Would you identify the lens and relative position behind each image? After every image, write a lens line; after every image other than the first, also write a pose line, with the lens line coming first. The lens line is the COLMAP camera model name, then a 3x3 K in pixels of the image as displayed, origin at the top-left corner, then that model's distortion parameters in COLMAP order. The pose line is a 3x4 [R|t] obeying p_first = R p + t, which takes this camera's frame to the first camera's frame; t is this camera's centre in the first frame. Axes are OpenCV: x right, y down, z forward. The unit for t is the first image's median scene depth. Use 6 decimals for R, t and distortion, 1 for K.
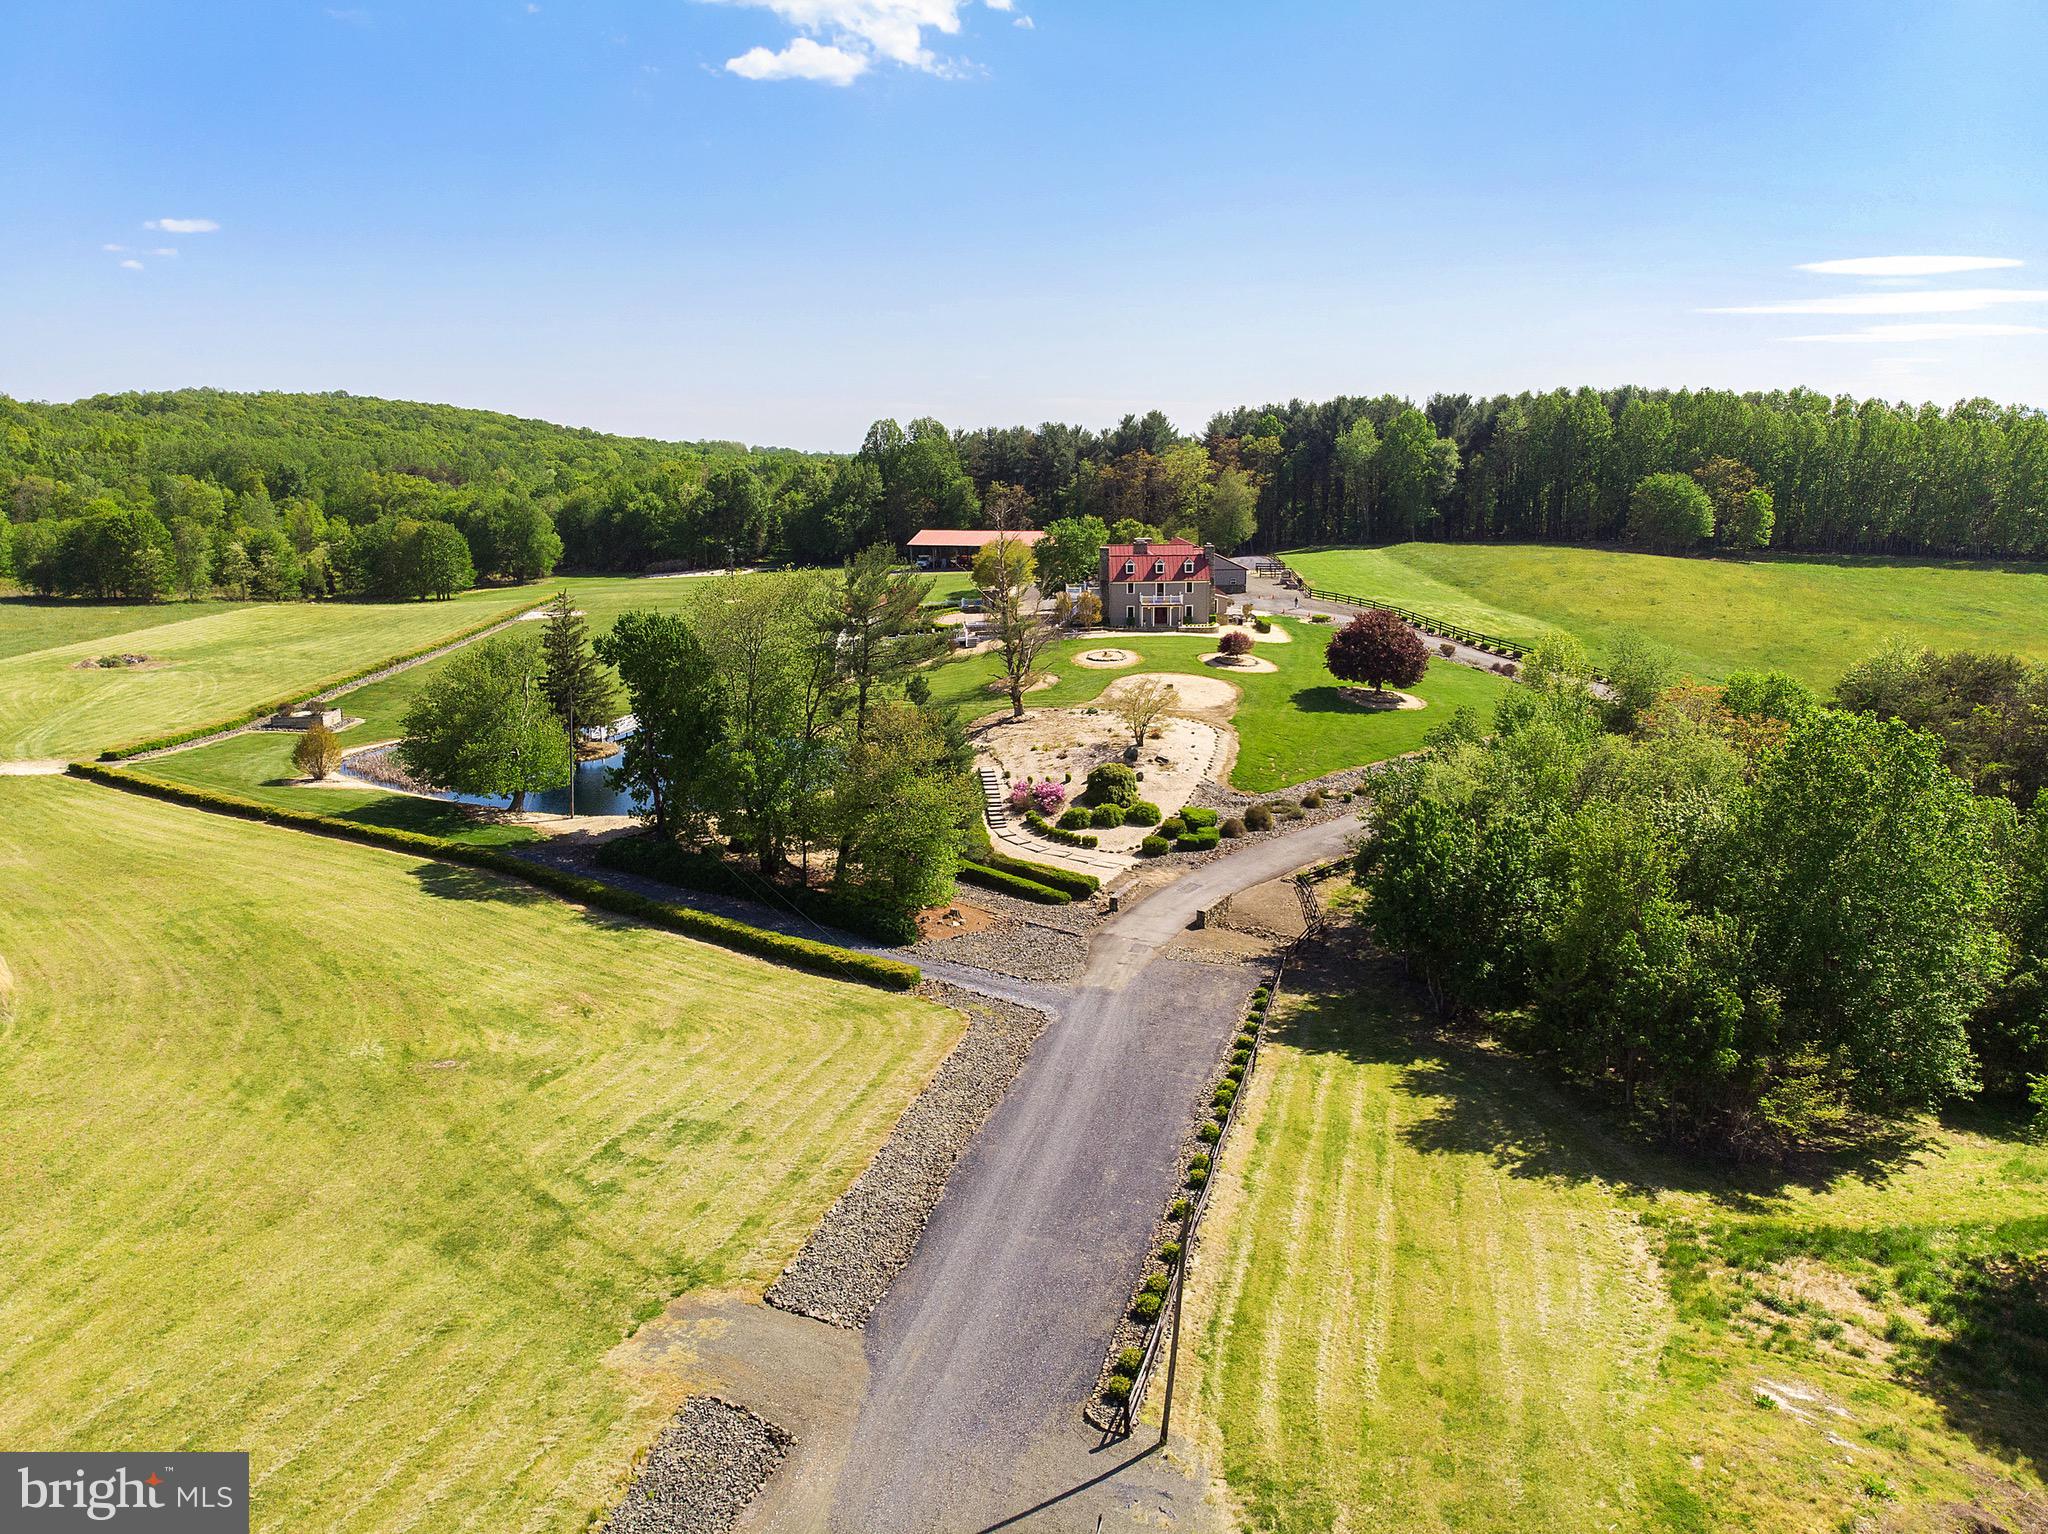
lens RADIAL K [[1445.9, 0, 1024.0], [0, 1445.9, 767.0], [0, 0, 1]] dist [-0.003551, -0.007951]
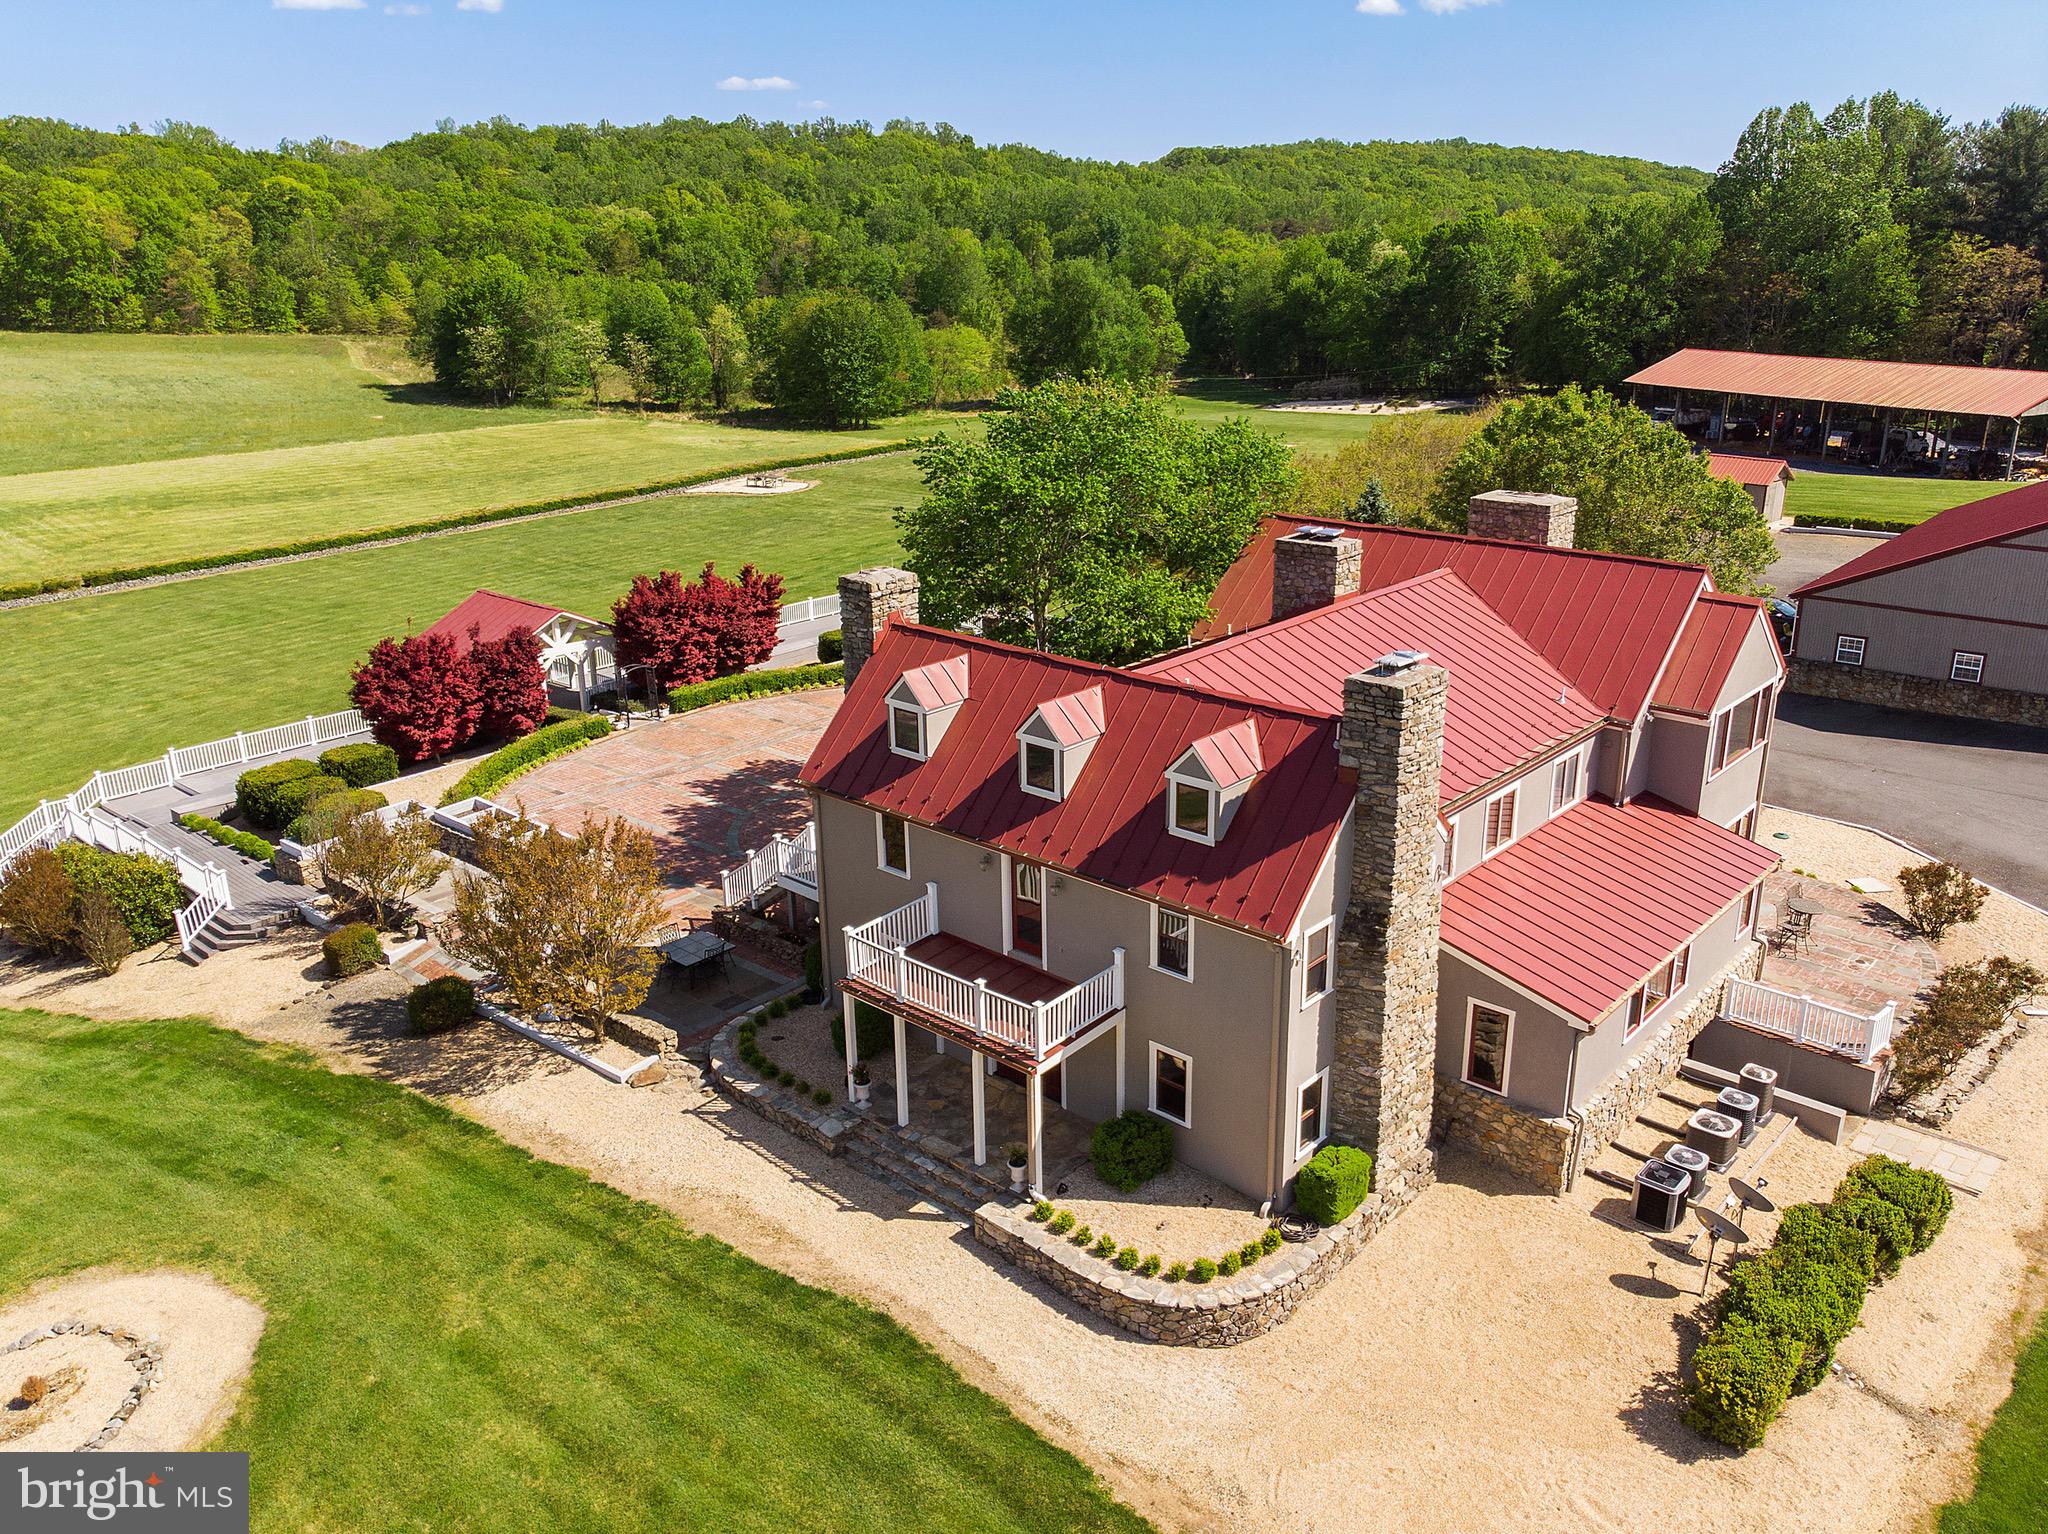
lens RADIAL K [[1567.2, 0, 1036.7], [0, 1567.2, 769.6], [0, 0, 1]] dist [-0.031802, 0.071622]
pose [[0.742362, 0.220820, -0.632564, 0.144881], [-0.138932, 0.974341, 0.177082, -0.121328], [0.655436, -0.043576, 0.753993, 0.638098]]
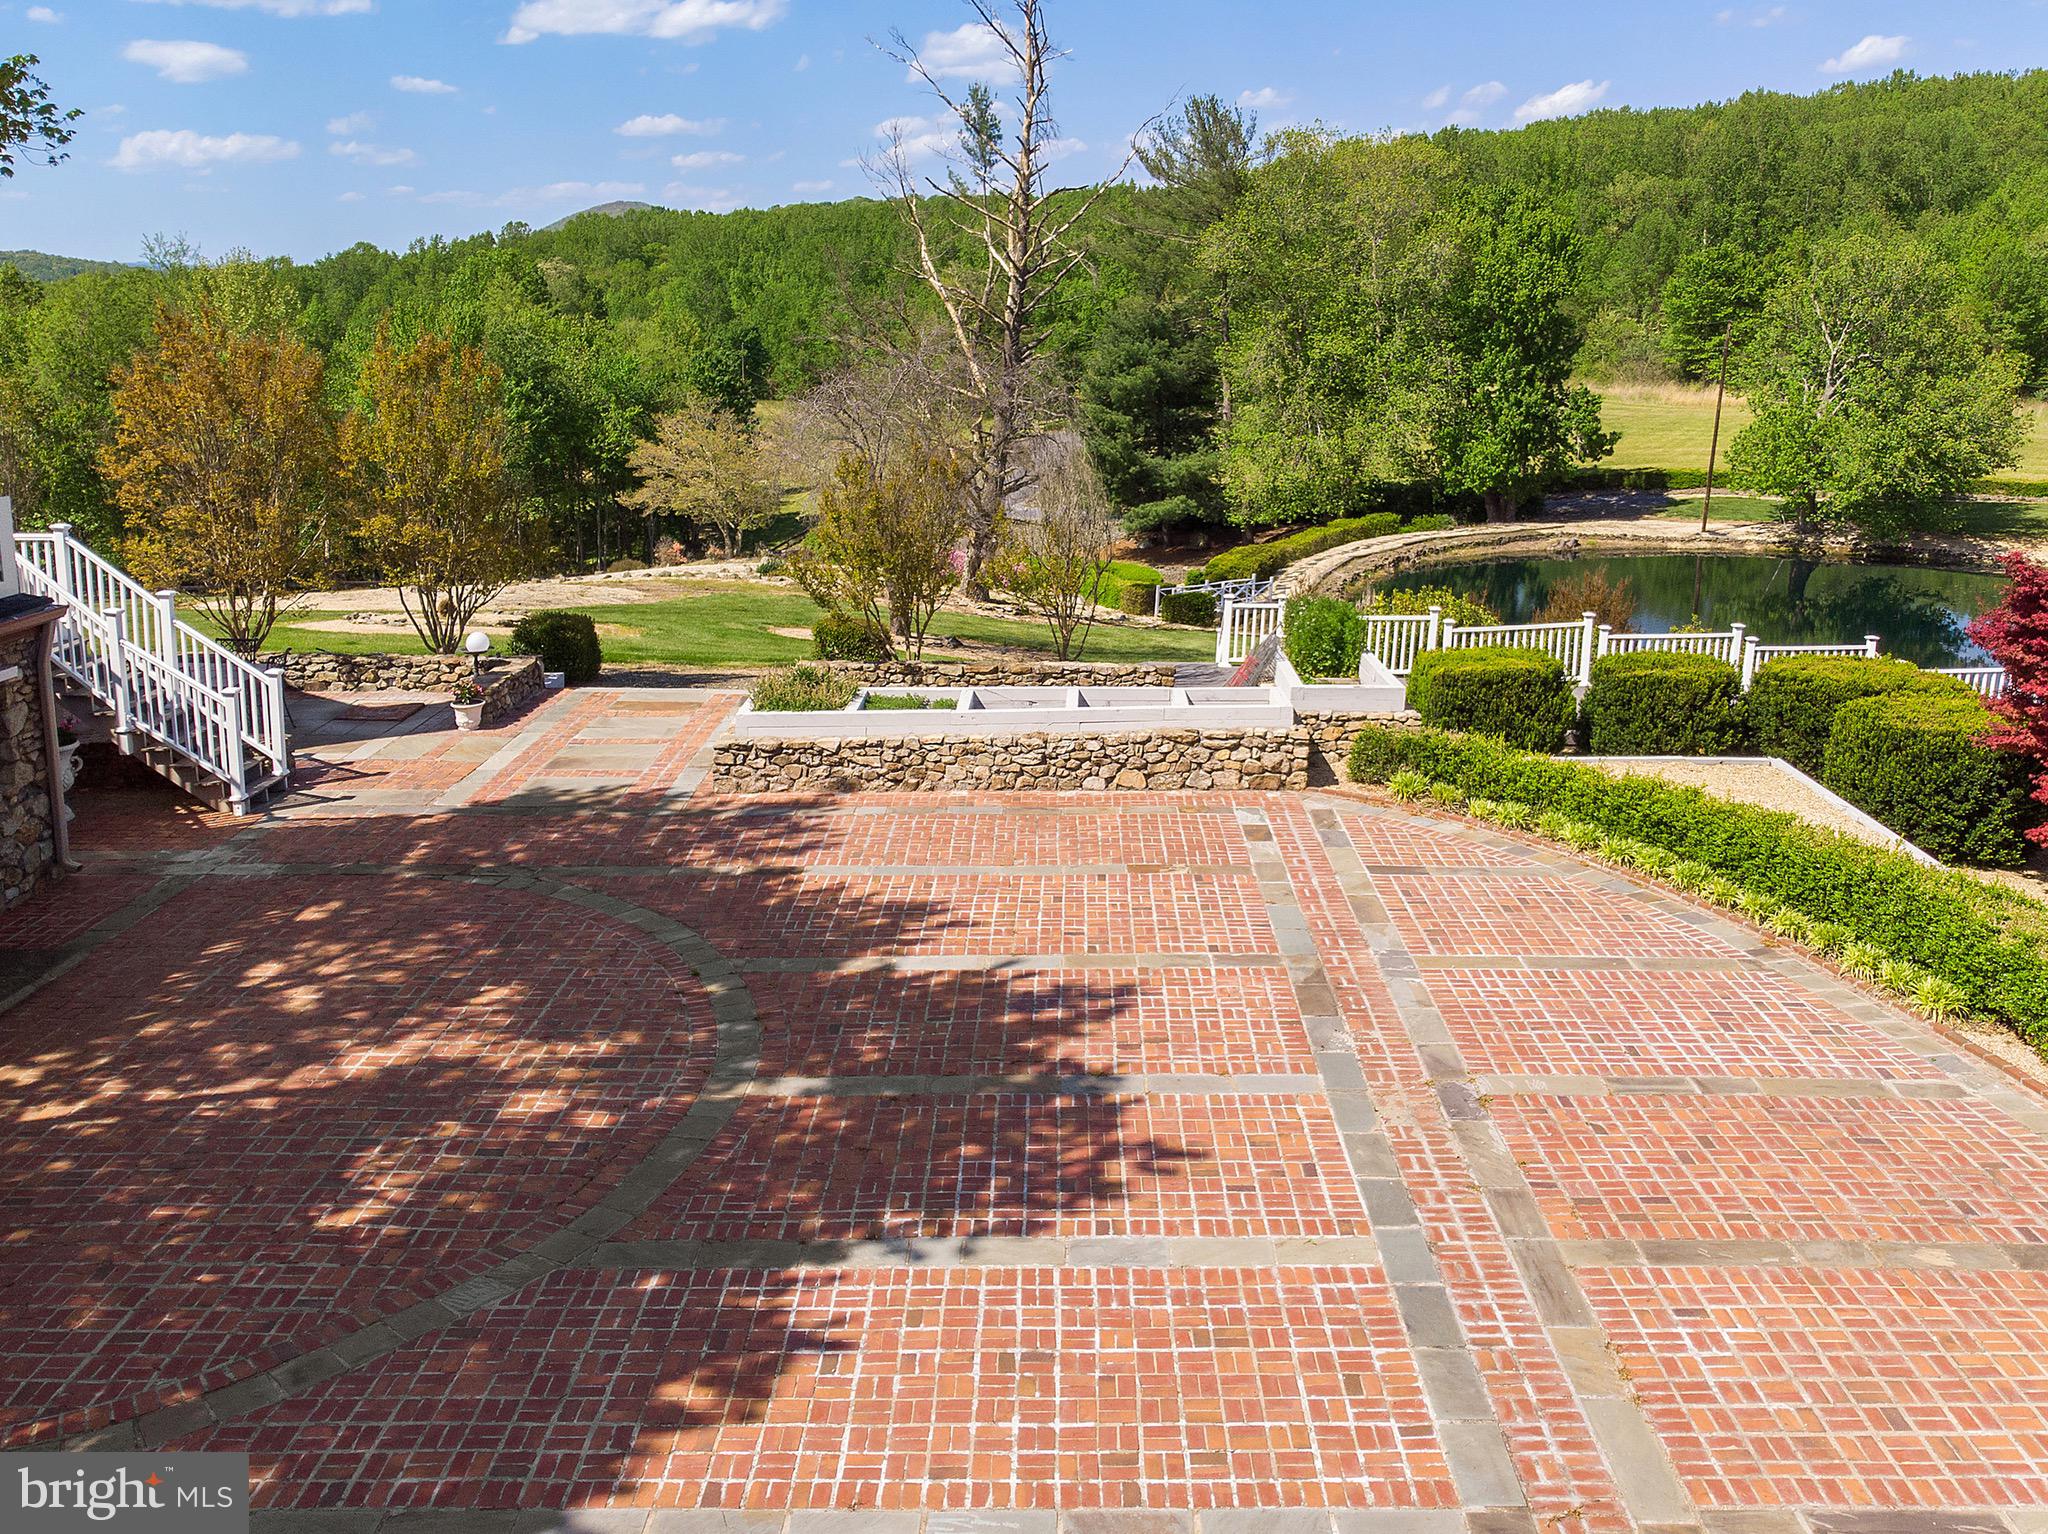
lens RADIAL K [[1726.9, 0, 1081.8], [0, 1726.9, 806.2], [0, 0, 1]] dist [0.004639, -0.010346]
pose [[-0.999787, 0.017000, 0.011696, -0.021250], [0.020541, 0.873850, 0.485762, -0.110048], [-0.001963, 0.485899, -0.874013, 0.813680]]
